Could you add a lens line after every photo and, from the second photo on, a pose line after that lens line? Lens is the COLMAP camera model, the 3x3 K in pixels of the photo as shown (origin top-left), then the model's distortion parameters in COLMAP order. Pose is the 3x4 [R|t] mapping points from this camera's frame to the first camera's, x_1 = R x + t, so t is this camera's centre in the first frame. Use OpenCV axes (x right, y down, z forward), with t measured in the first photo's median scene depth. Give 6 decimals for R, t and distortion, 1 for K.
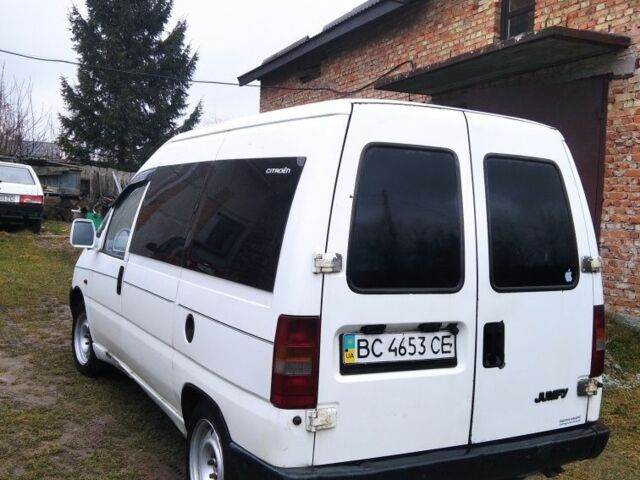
lens RADIAL K [[716.0, 0, 320.0], [0, 716.0, 240.0], [0, 0, 1]] dist [0.010047, -0.008408]
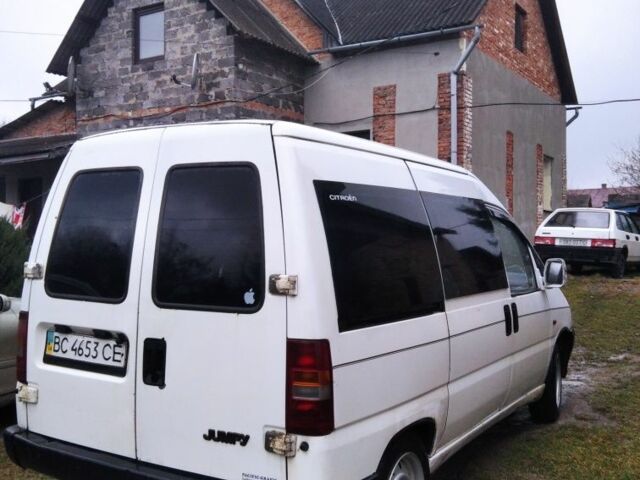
lens RADIAL K [[716.0, 0, 320.0], [0, 716.0, 240.0], [0, 0, 1]] dist [0.010047, -0.008408]
pose [[0.487447, -0.038188, -0.872317, 1.166027], [-0.025903, 0.997971, -0.058163, 0.032358], [0.872768, 0.050947, 0.485468, 0.701738]]
